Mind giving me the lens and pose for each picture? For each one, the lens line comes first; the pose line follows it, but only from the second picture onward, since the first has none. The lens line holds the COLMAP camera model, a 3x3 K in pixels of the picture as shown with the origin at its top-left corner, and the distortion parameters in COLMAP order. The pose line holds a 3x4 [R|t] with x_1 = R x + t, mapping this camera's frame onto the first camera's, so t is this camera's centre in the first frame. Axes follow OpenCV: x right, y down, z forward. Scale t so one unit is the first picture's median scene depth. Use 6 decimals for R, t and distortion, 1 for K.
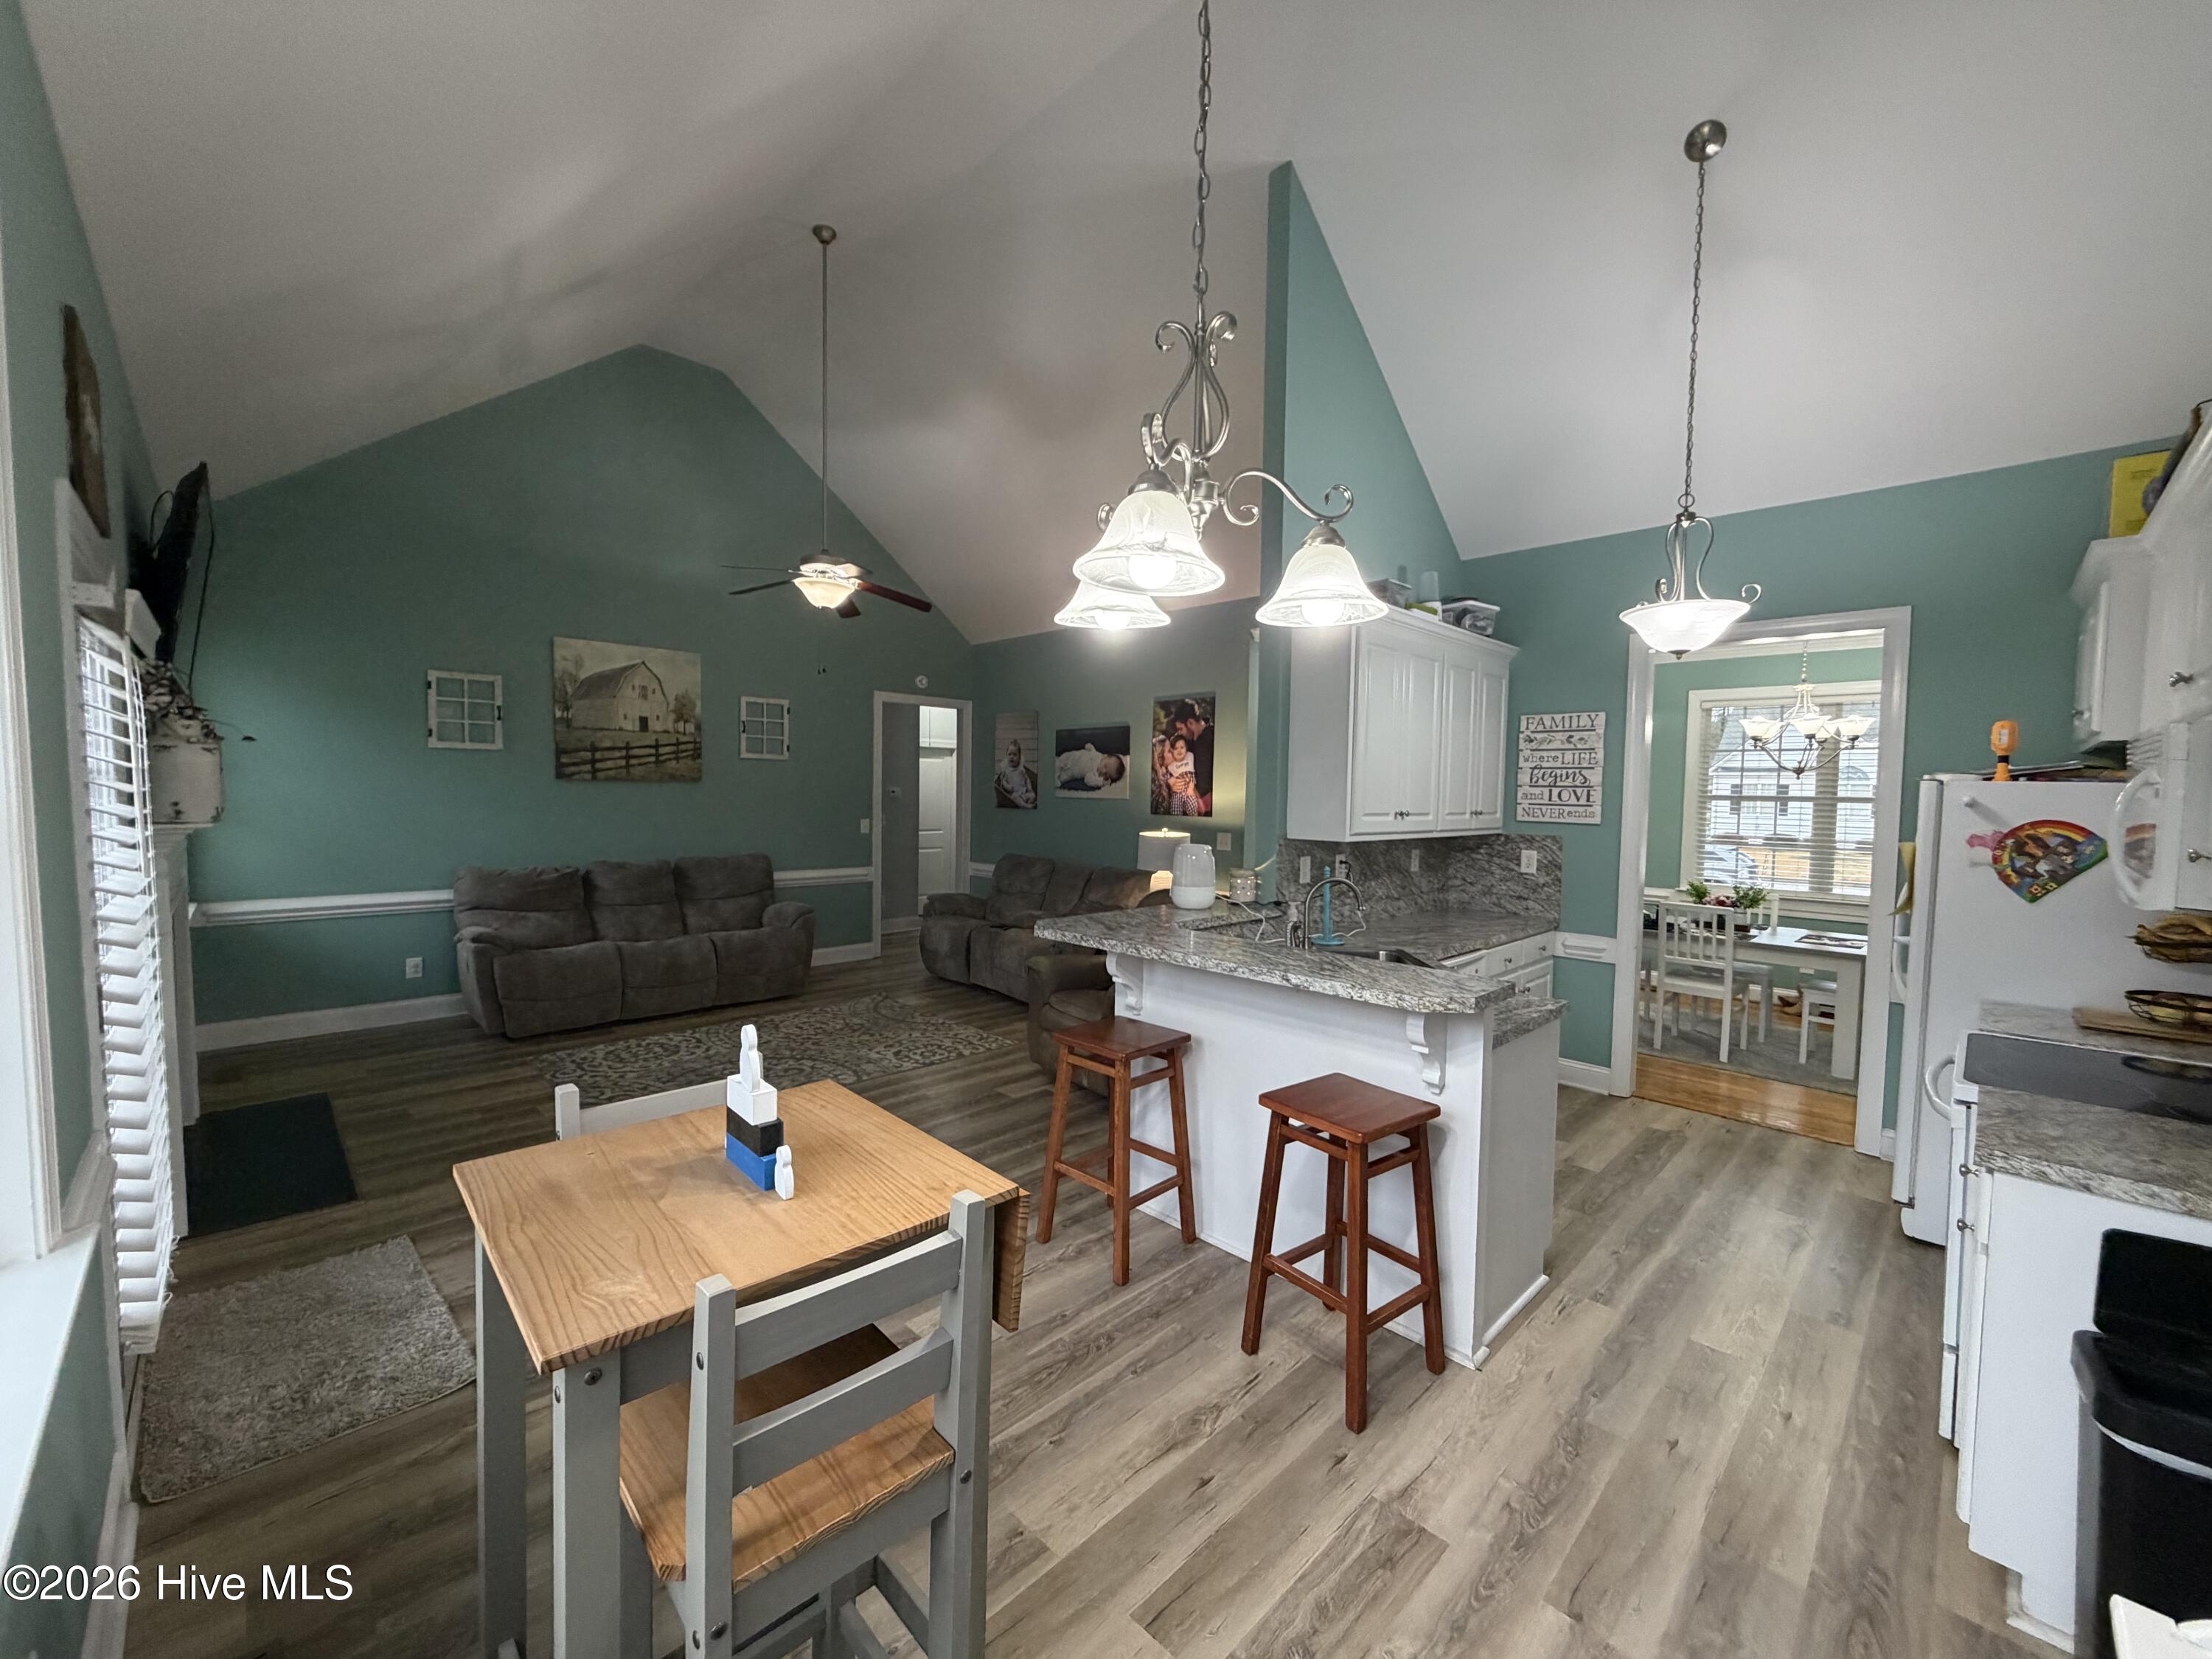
lens RADIAL K [[879.7, 0, 1100.4], [0, 879.7, 824.5], [0, 0, 1]] dist [0.000351, -0.000032]
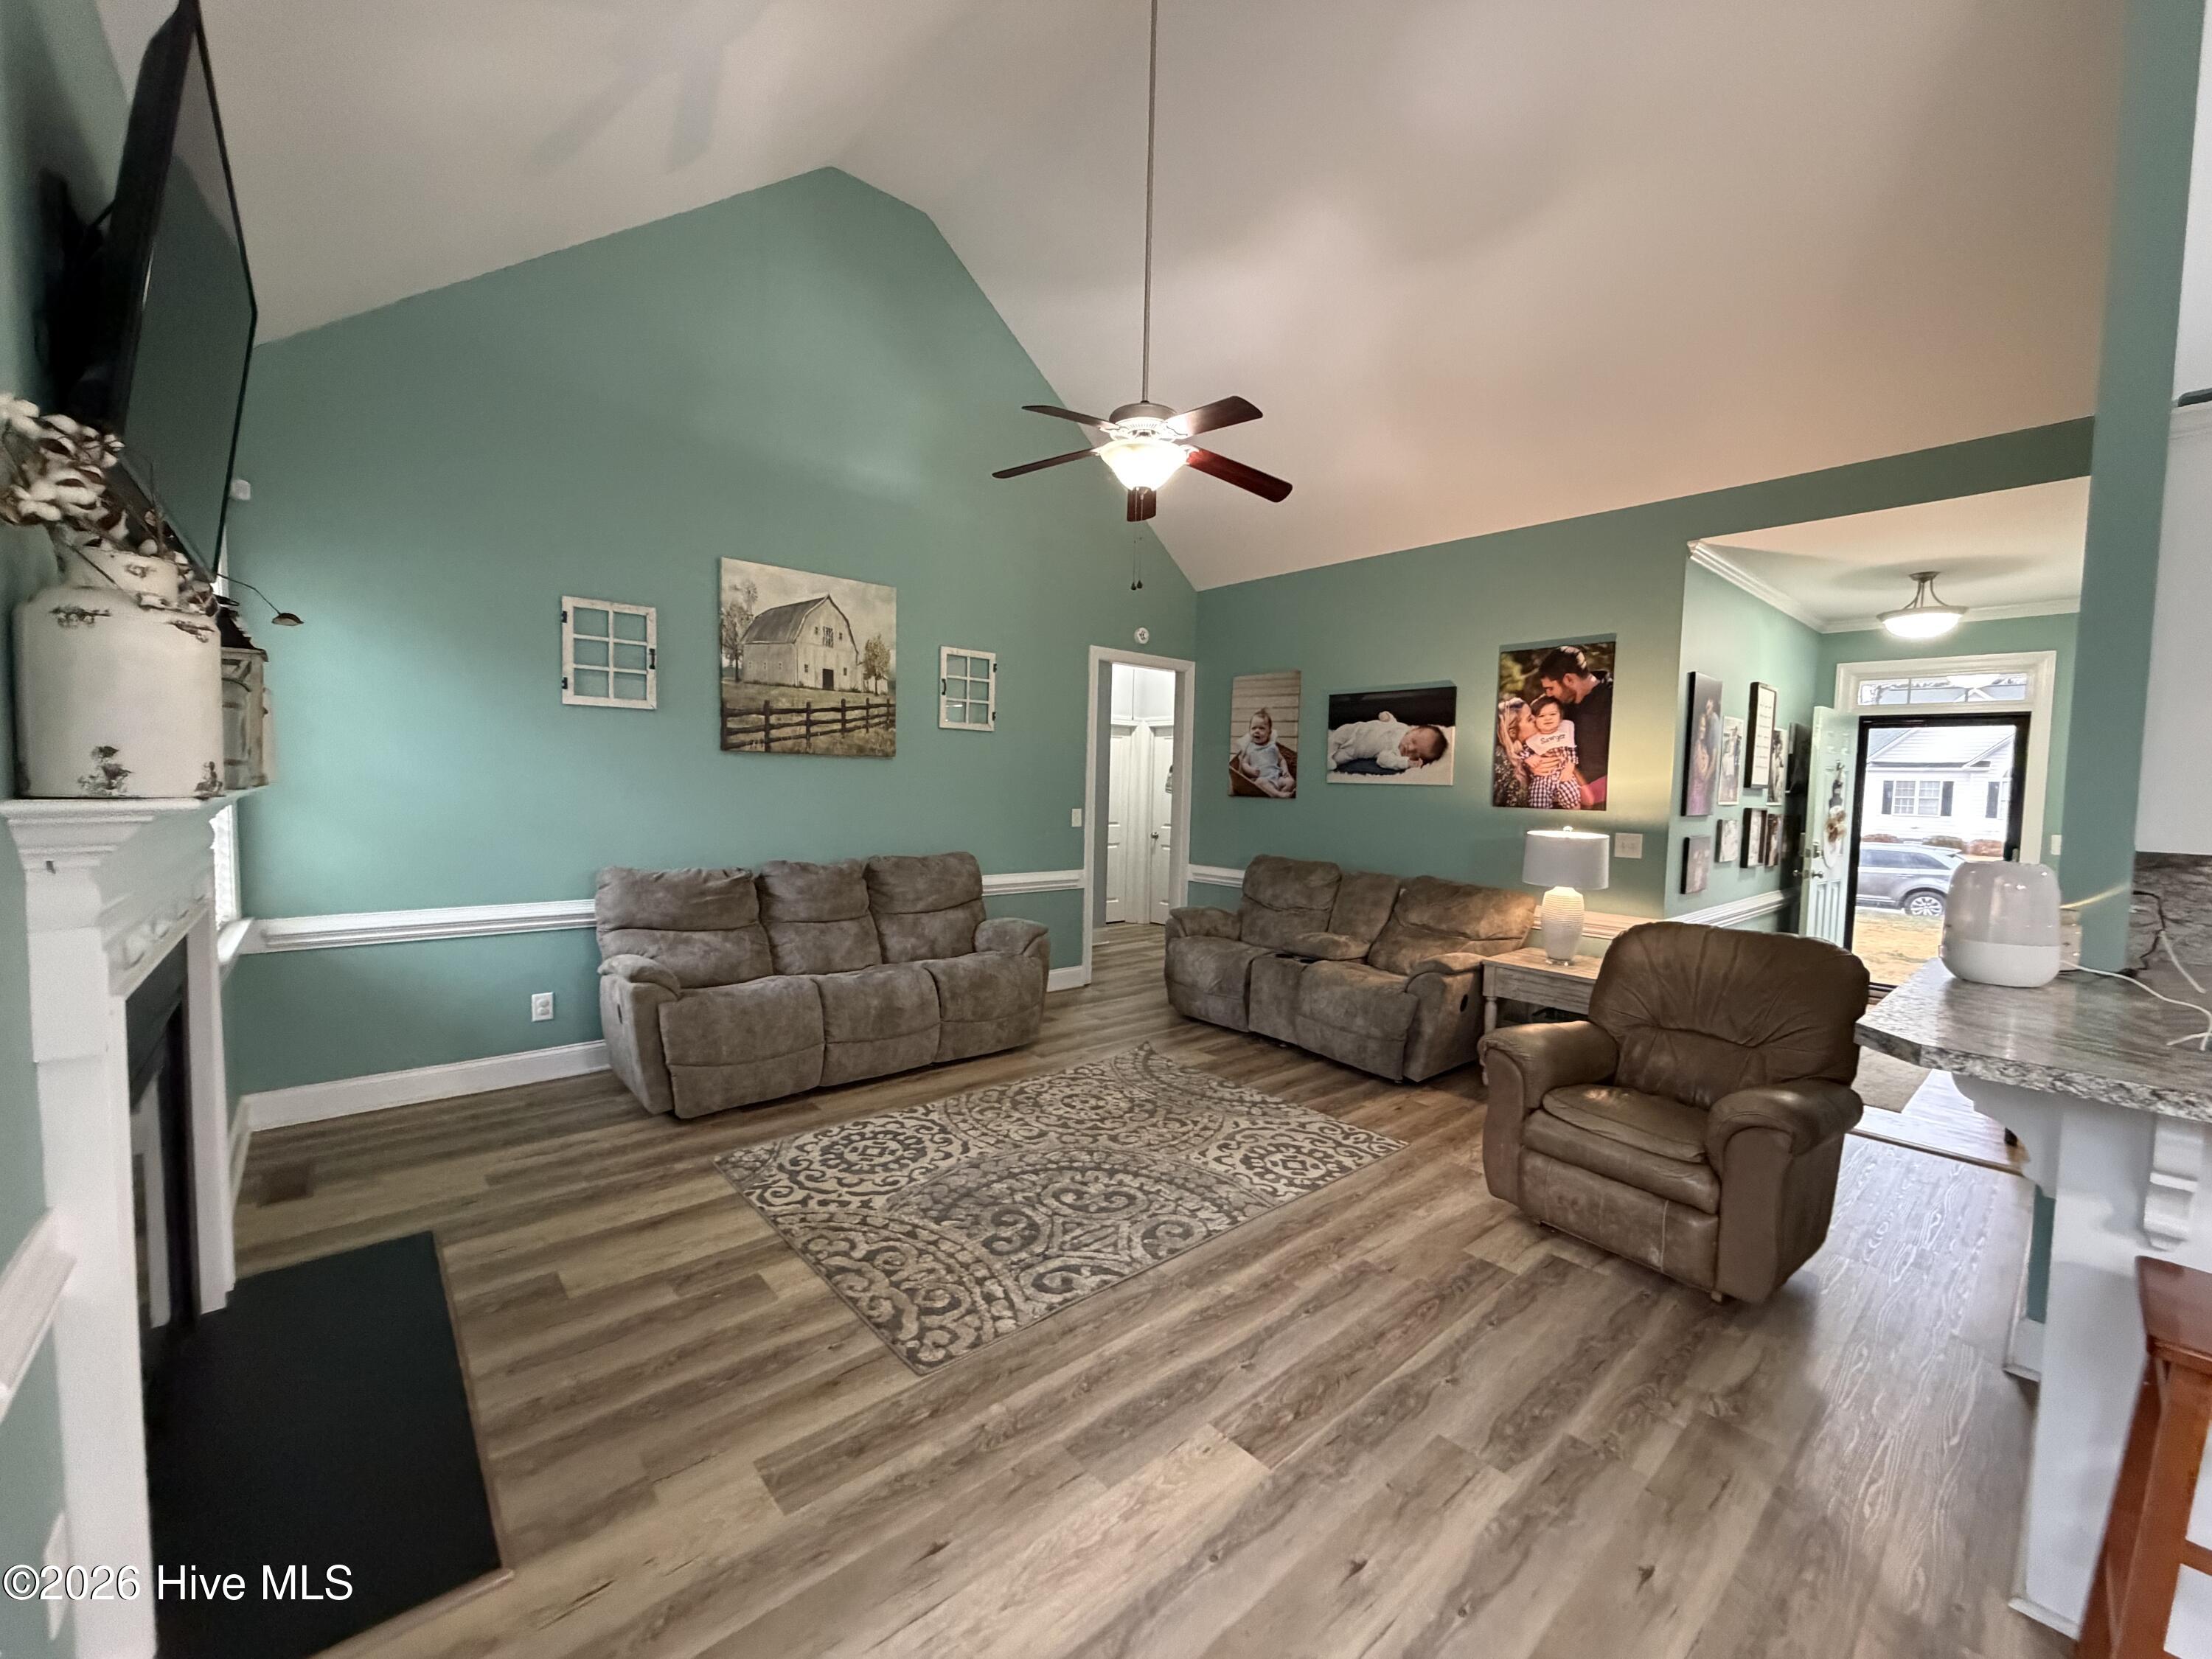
lens RADIAL K [[879.7, 0, 1100.4], [0, 879.7, 824.5], [0, 0, 1]] dist [0.000351, -0.000032]
pose [[0.997989, 0.011196, -0.062385, -0.244879], [-0.010677, 0.999906, 0.008643, 0.001013], [0.062476, -0.007959, 0.998015, 0.270192]]
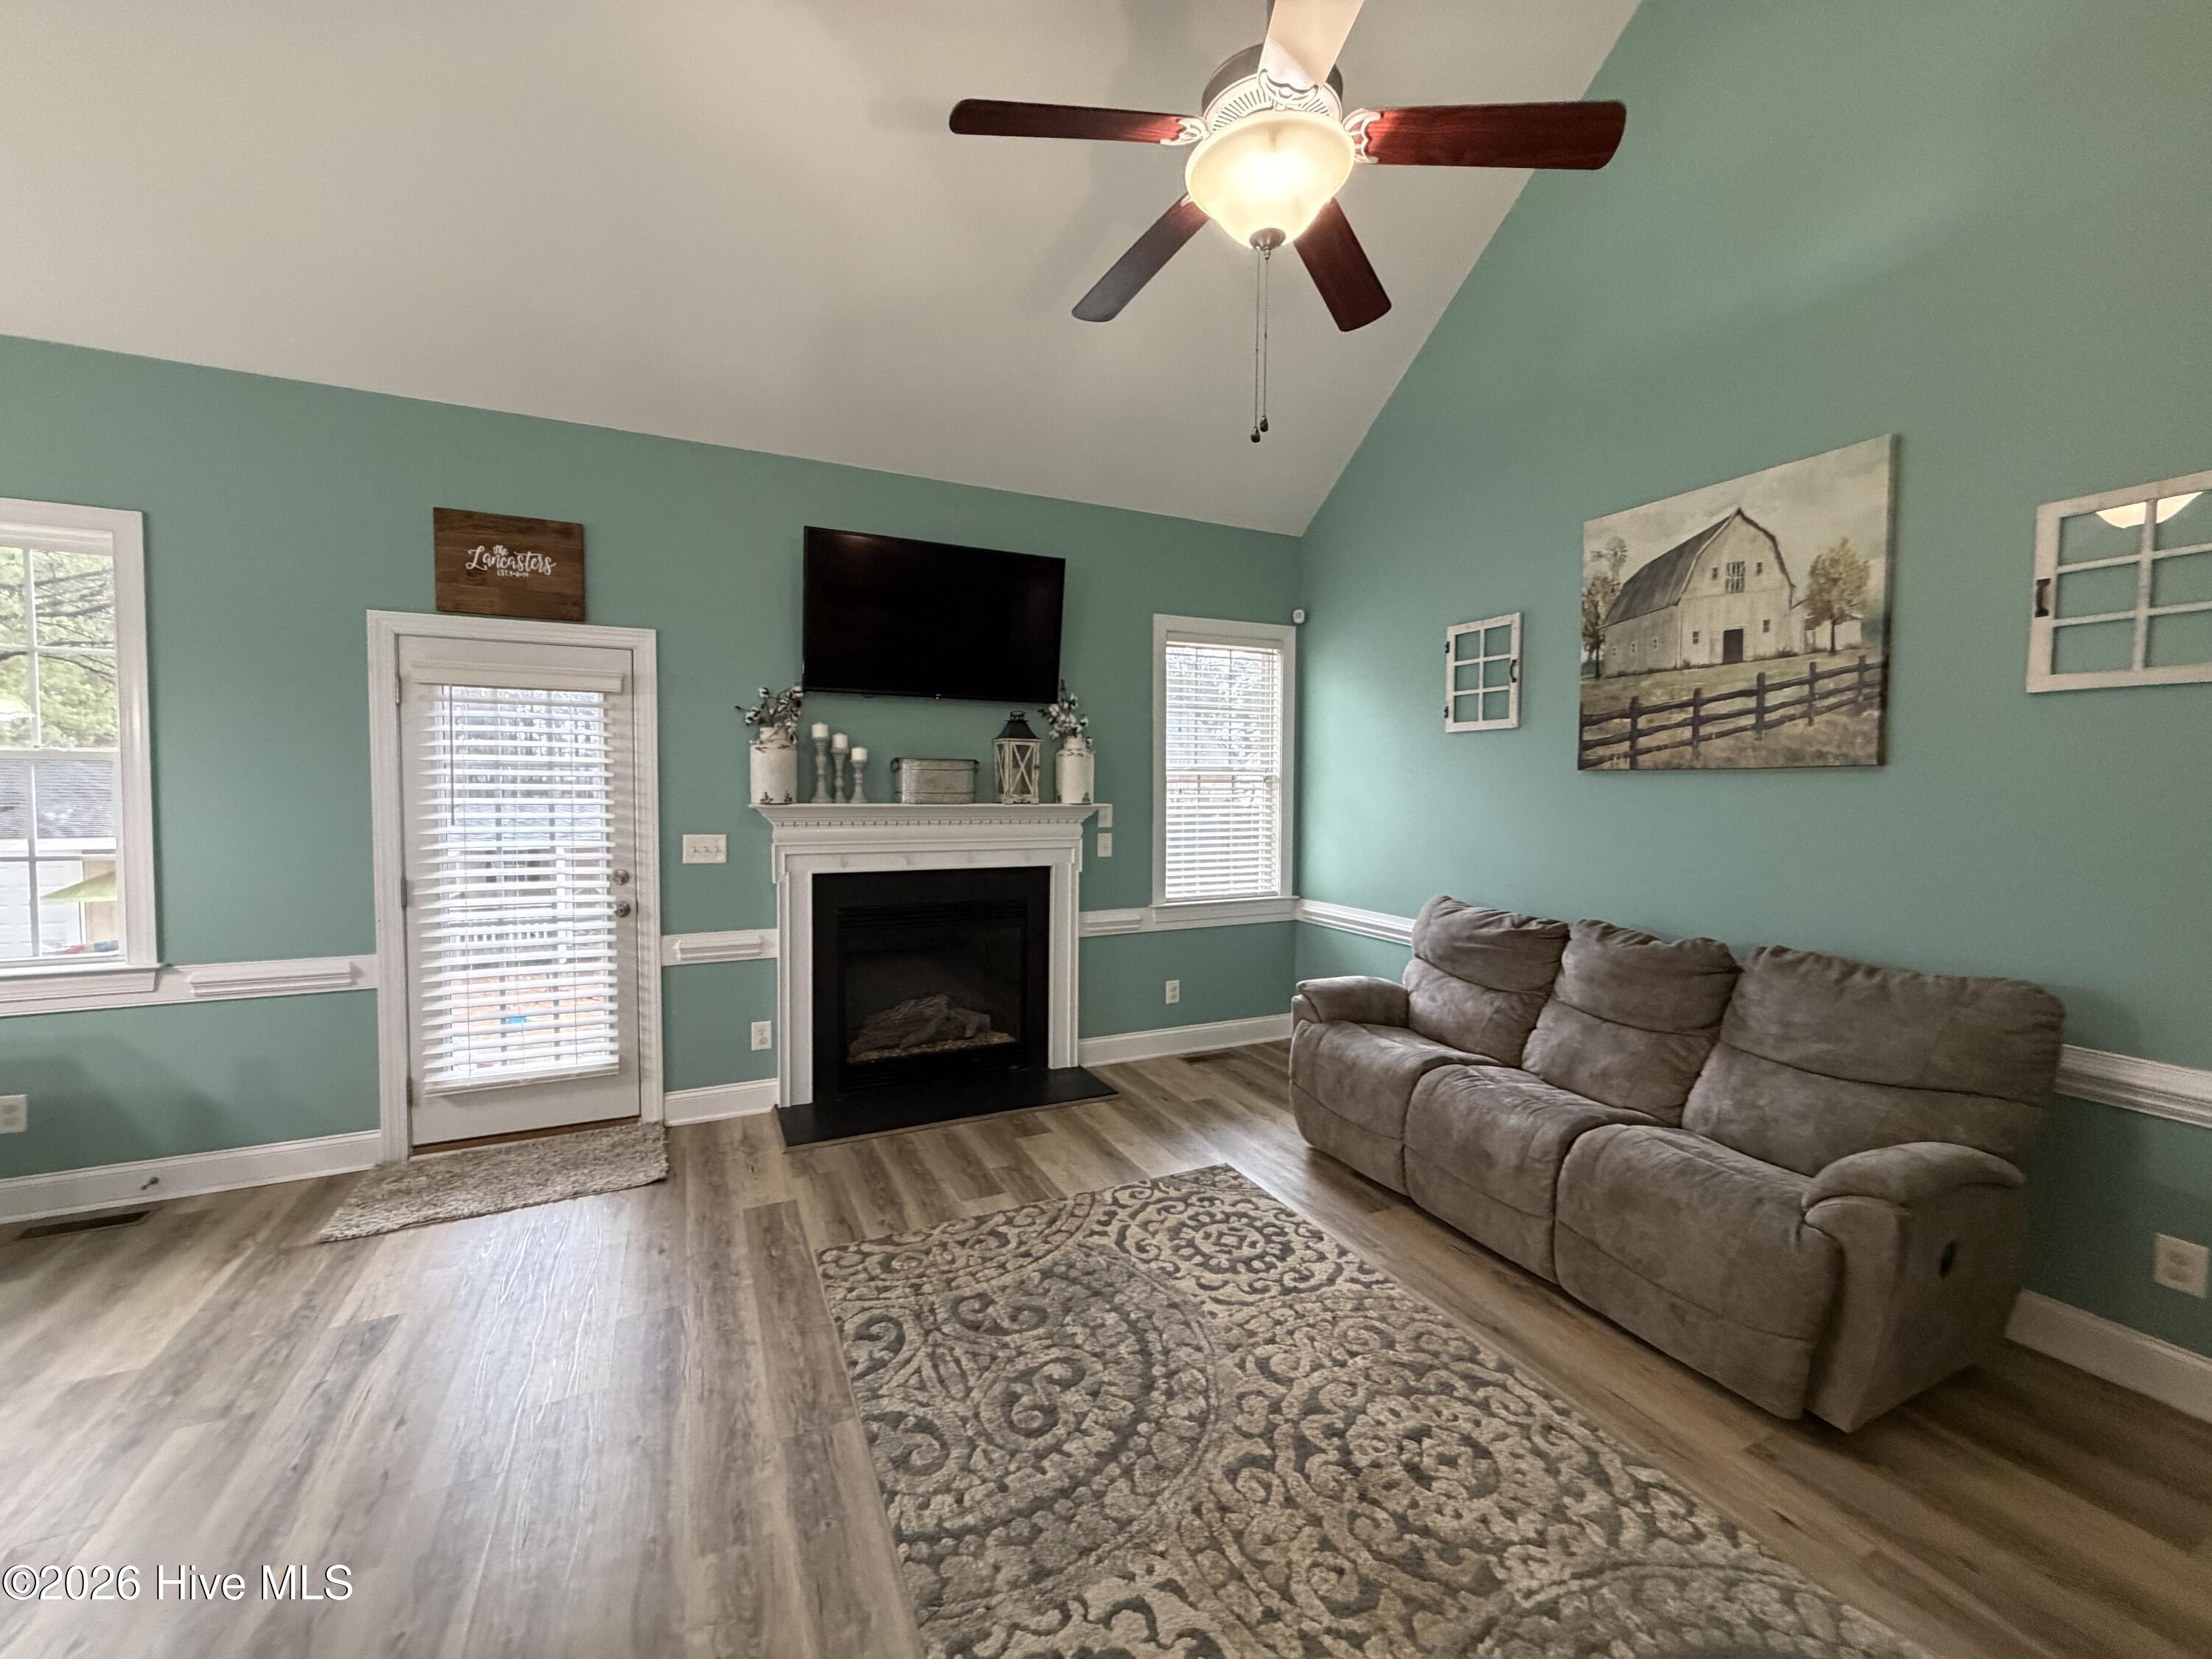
lens RADIAL K [[882.3, 0, 1101.6], [0, 882.3, 827.9], [0, 0, 1]] dist [-0.001838, -0.000126]
pose [[-0.331716, 0.025880, -0.943024, 0.031153], [-0.052026, 0.997600, 0.045679, -0.023332], [0.941944, 0.064215, -0.329573, 0.869213]]
